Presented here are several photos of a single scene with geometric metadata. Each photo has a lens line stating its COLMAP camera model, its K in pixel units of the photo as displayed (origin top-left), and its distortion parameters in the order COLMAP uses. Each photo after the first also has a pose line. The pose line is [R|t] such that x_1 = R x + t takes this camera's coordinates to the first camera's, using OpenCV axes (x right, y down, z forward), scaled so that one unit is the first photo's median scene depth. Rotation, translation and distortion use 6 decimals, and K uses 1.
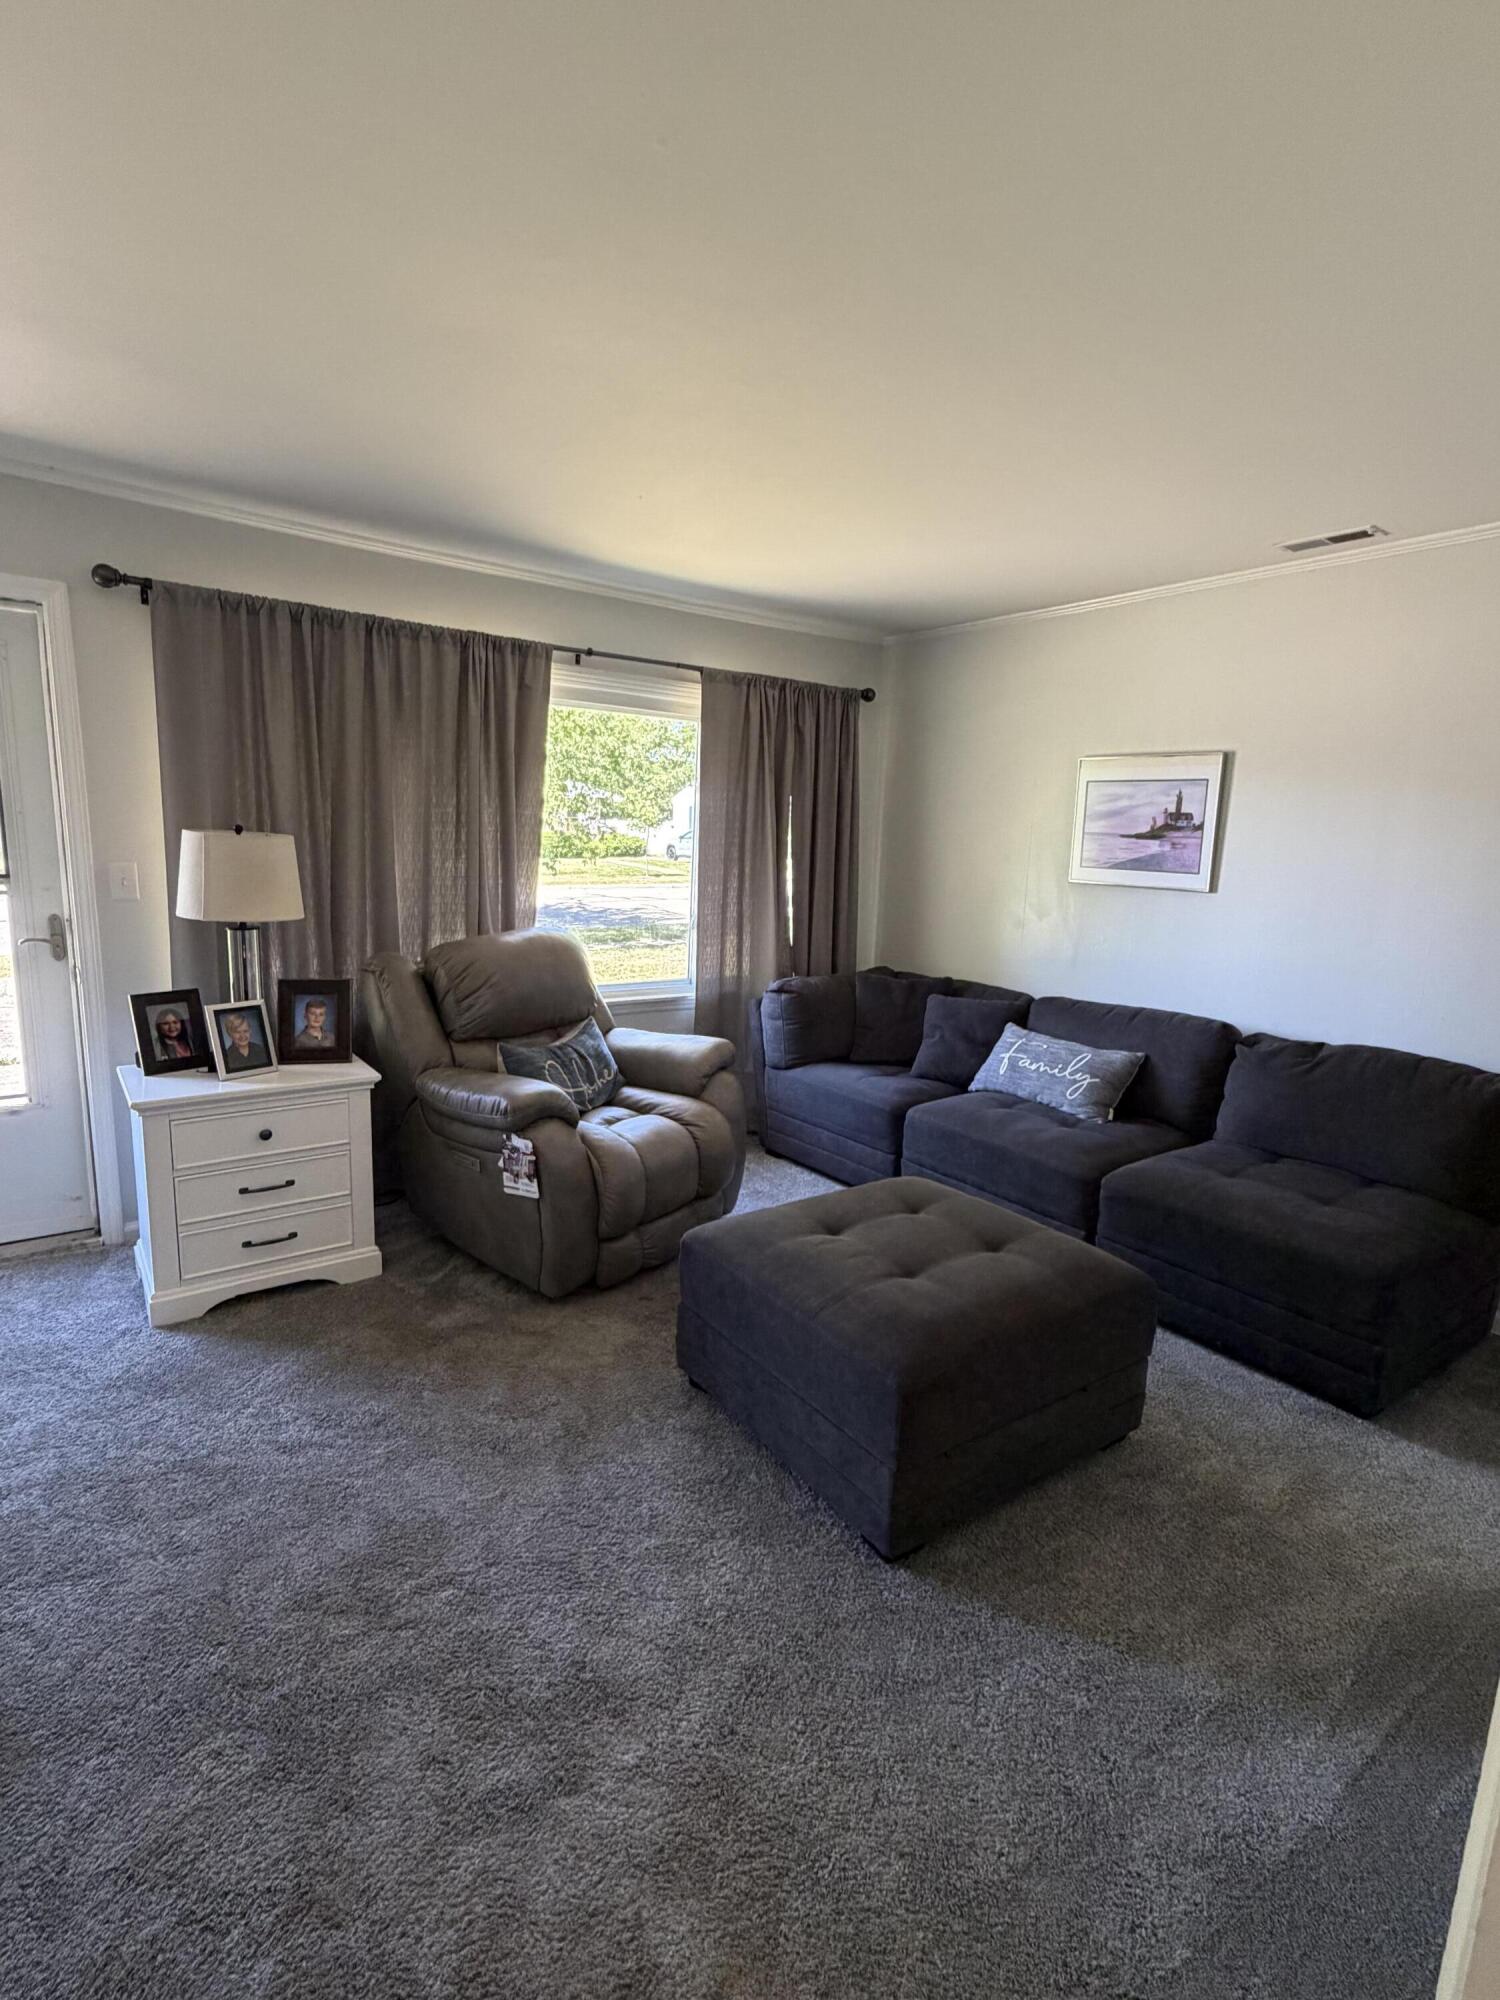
lens RADIAL K [[989.1, 0, 750.0], [0, 989.1, 1000.0], [0, 0, 1]] dist [-0.001153, 0.000087]
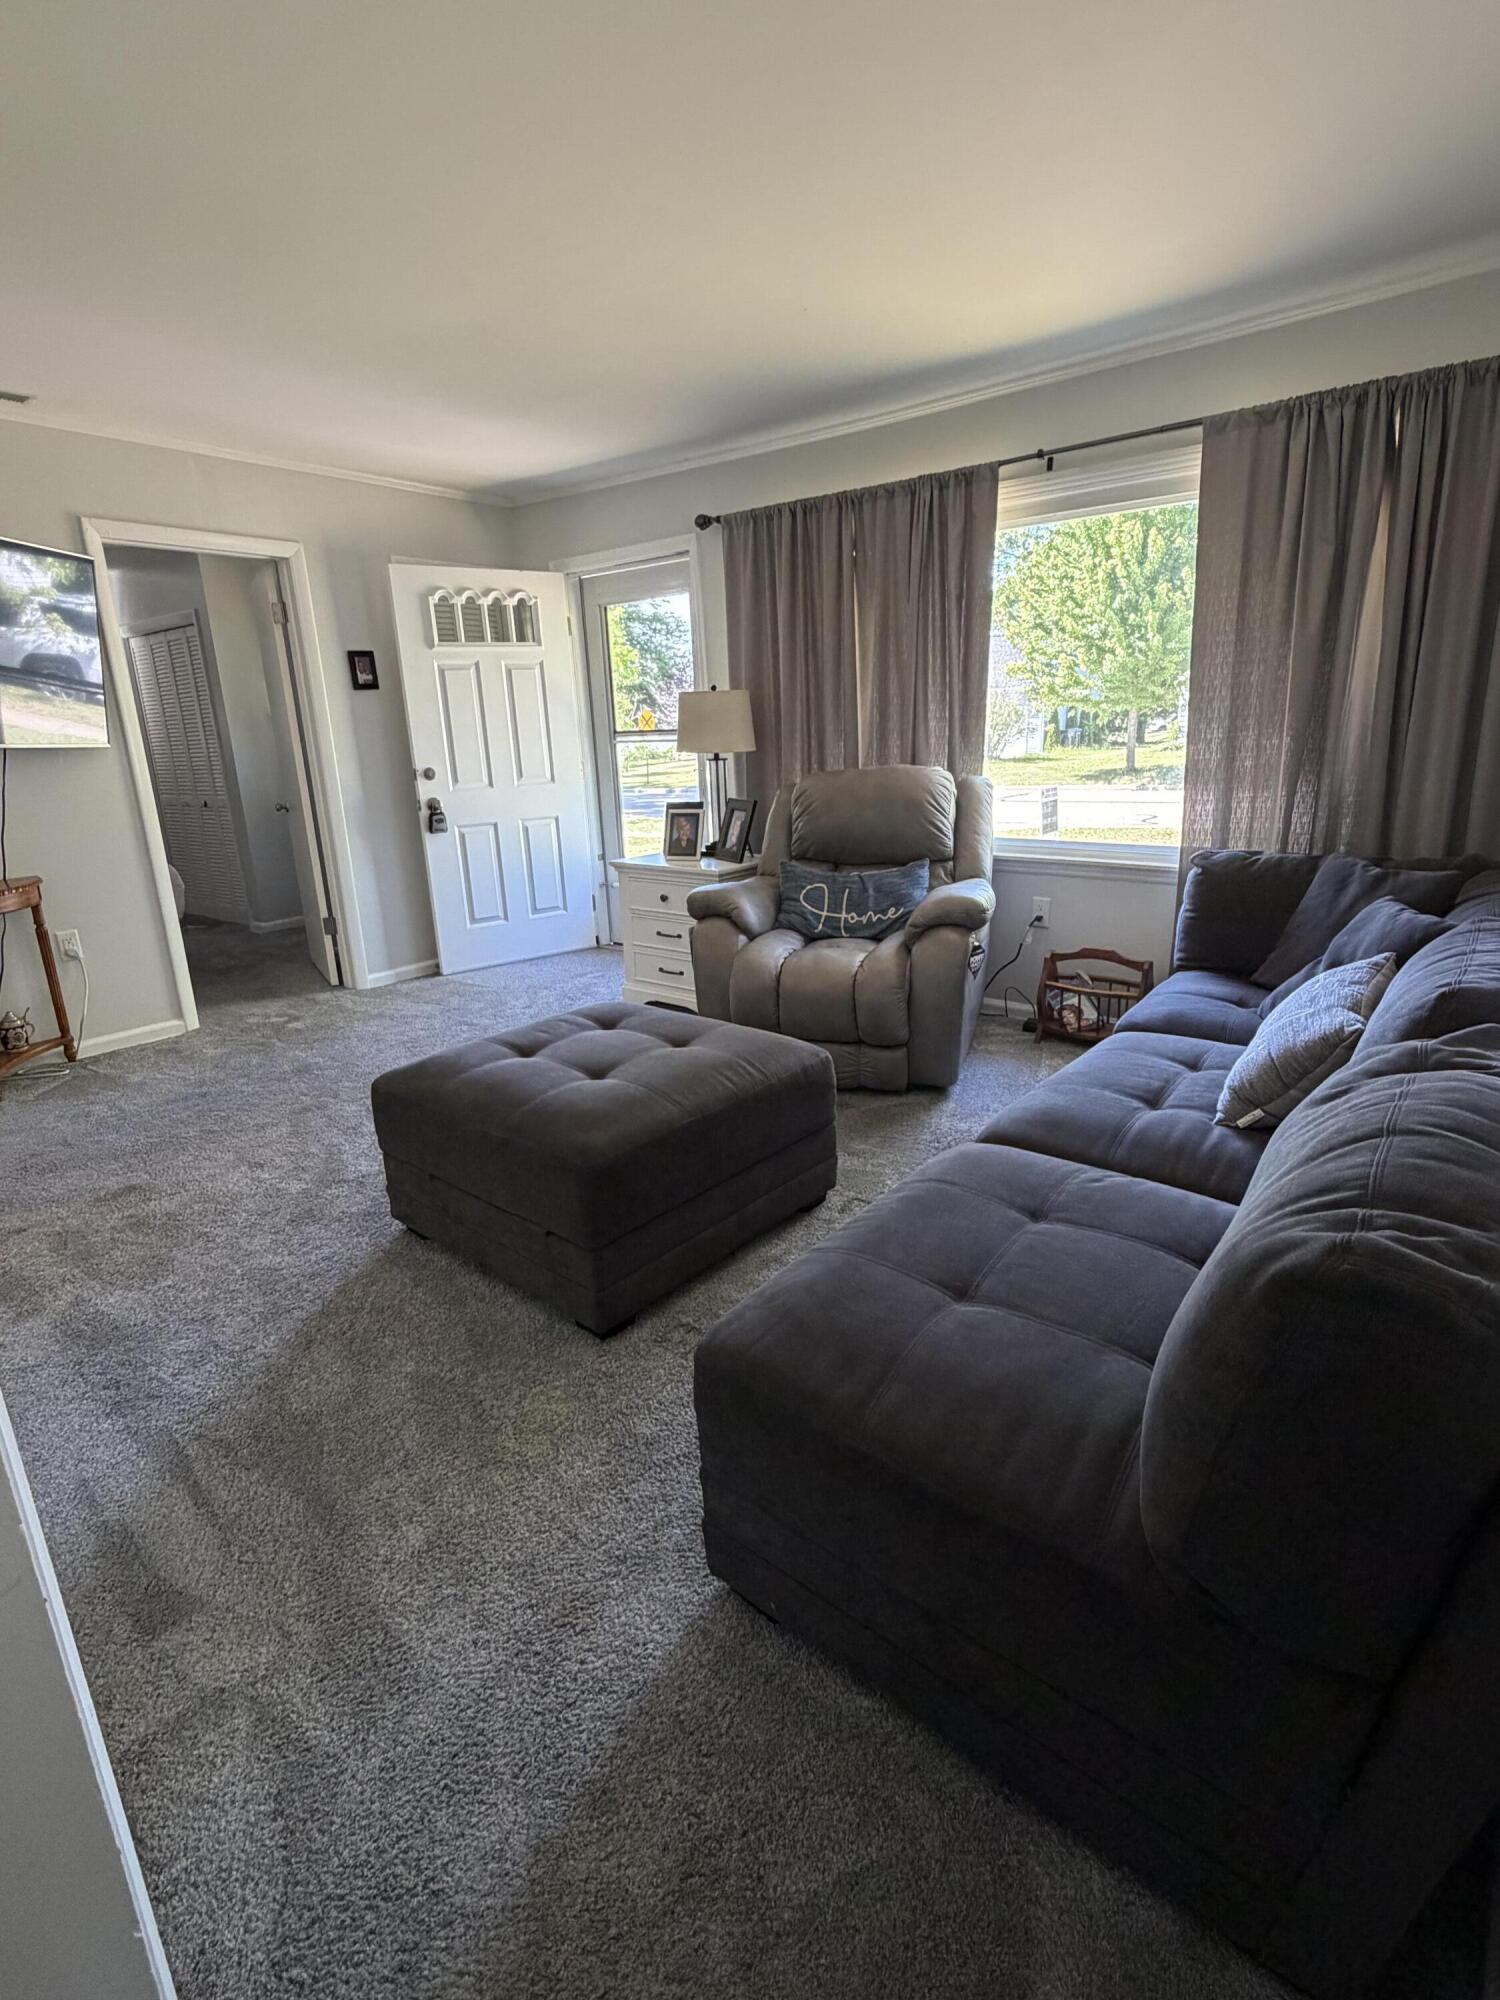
lens RADIAL K [[995.9, 0, 750.0], [0, 995.9, 1000.0], [0, 0, 1]] dist [0.030561, 0.000178]
pose [[0.255720, 0.240251, -0.936422, 0.766767], [-0.101449, 0.969949, 0.221149, -0.048936], [0.961413, 0.038447, 0.272409, 0.531359]]
